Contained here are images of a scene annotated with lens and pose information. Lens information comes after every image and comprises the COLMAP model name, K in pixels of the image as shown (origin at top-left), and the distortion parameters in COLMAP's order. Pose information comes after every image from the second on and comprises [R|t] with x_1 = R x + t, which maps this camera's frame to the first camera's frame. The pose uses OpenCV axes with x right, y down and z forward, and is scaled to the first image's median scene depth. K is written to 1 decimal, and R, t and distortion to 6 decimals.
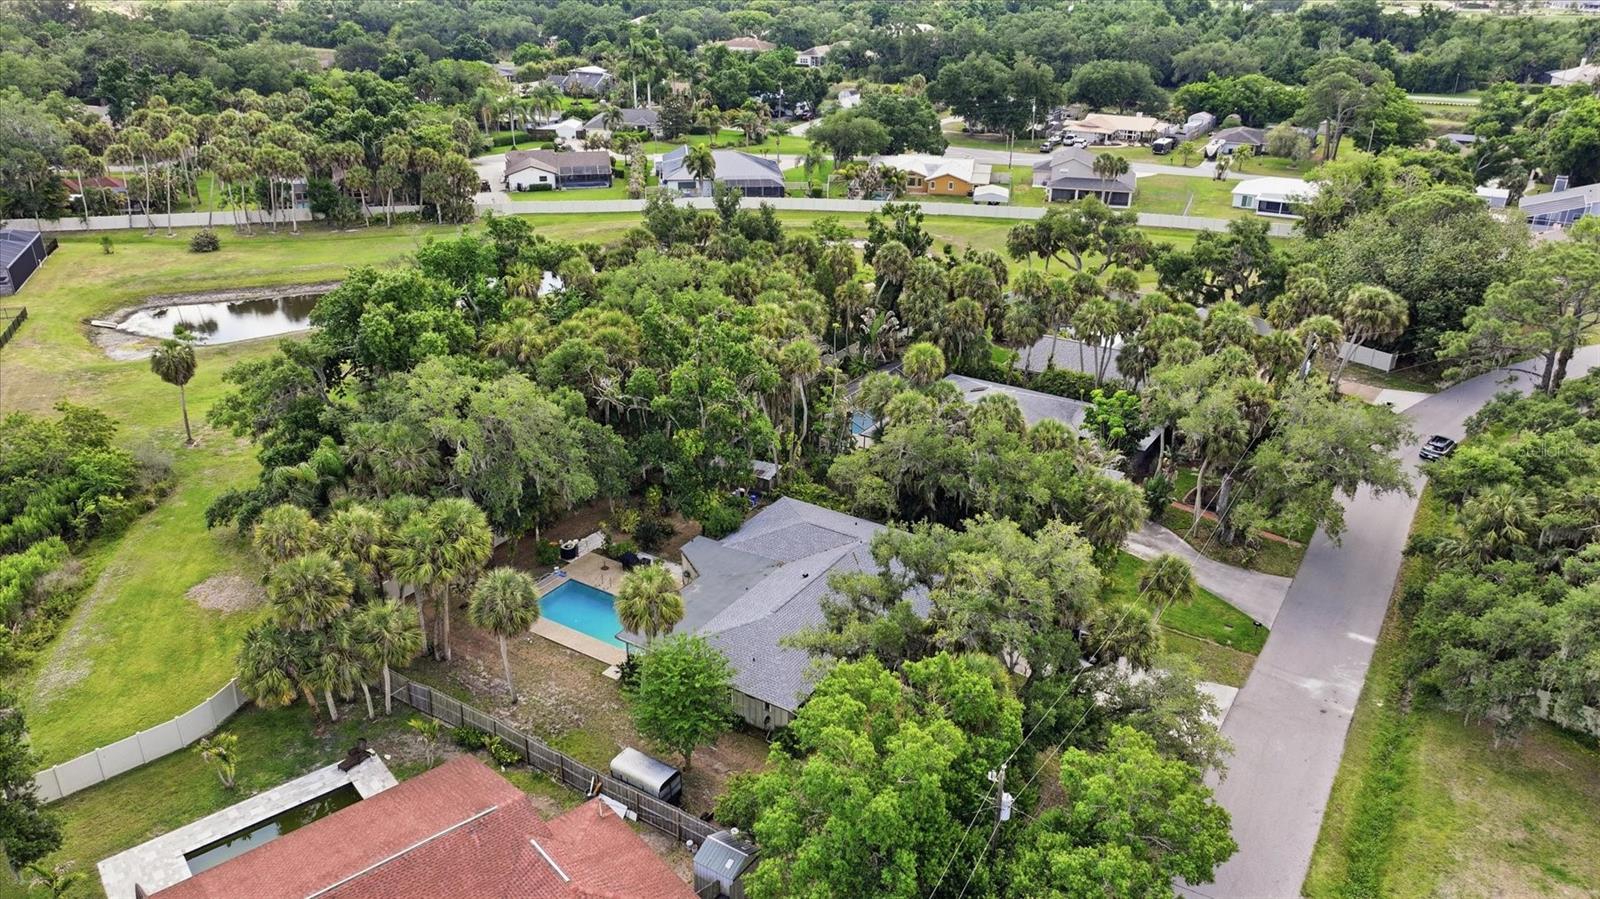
lens RADIAL K [[1129.0, 0, 806.9], [0, 1129.0, 443.7], [0, 0, 1]] dist [0.012287, -0.000021]
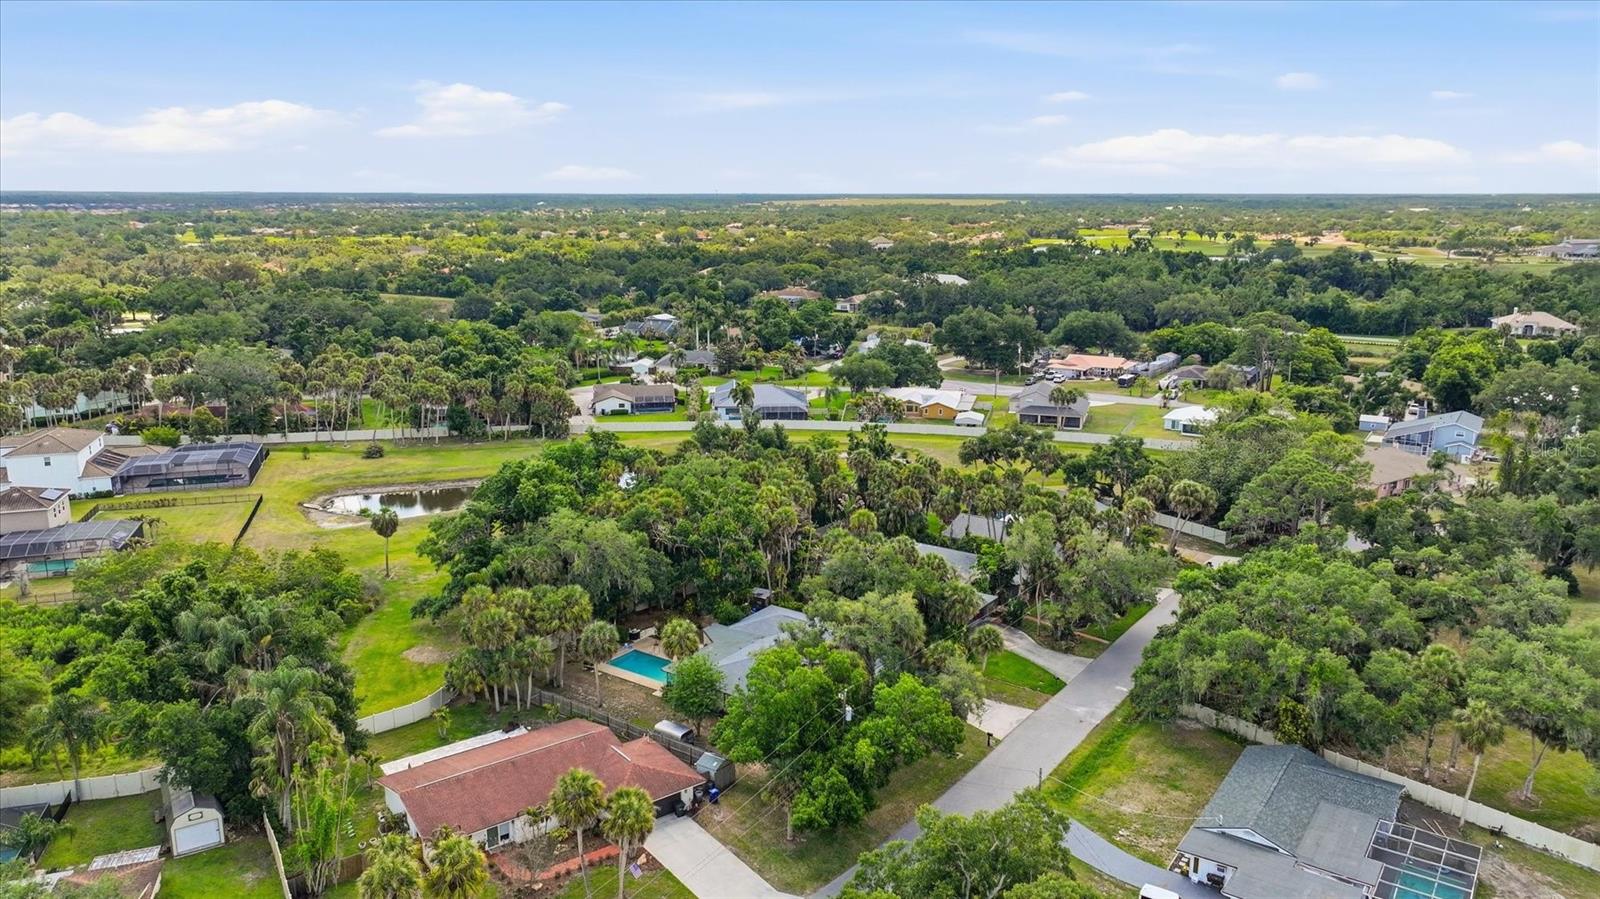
lens RADIAL K [[1129.0, 0, 806.9], [0, 1129.0, 443.7], [0, 0, 1]] dist [0.012287, -0.000021]
pose [[0.998524, 0.004599, -0.054112, 0.056336], [-0.015034, 0.980875, -0.194058, 0.065437], [0.052185, 0.194586, 0.979496, -0.287863]]
